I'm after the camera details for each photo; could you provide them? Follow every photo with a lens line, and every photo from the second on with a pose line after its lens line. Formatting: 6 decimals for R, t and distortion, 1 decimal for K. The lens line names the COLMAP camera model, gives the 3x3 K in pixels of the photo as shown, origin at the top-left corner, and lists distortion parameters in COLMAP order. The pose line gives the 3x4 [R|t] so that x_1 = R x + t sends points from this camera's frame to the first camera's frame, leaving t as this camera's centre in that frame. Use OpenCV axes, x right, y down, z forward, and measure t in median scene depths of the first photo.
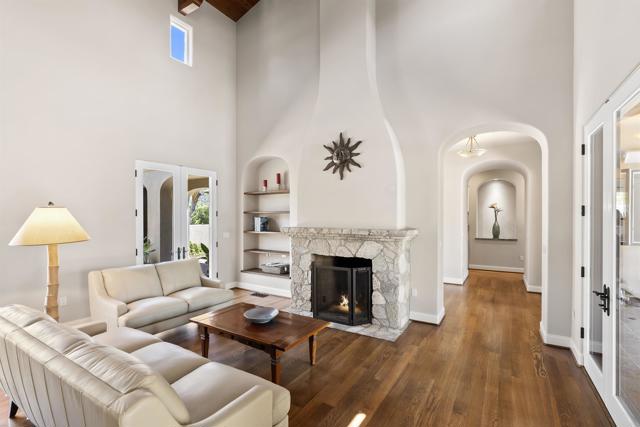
lens RADIAL K [[291.0, 0, 319.0], [0, 291.0, 219.6], [0, 0, 1]] dist [-0.011258, 0.004201]
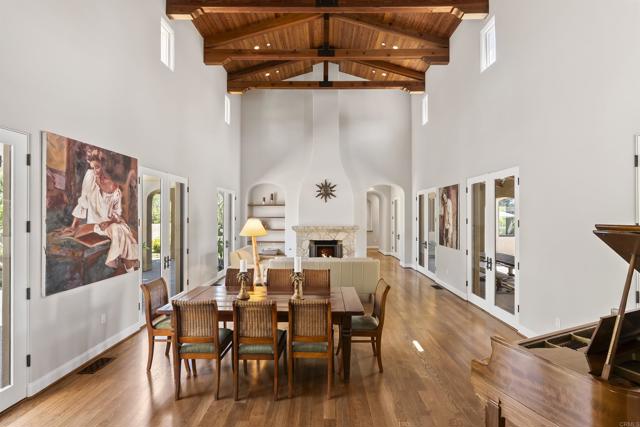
lens RADIAL K [[291.0, 0, 323.6], [0, 291.0, 212.9], [0, 0, 1]] dist [-0.011258, 0.004201]
pose [[0.852347, 0.013500, 0.522803, -0.993962], [-0.001378, 0.999721, -0.023568, -0.015329], [-0.522975, 0.019368, 0.852128, -0.720744]]
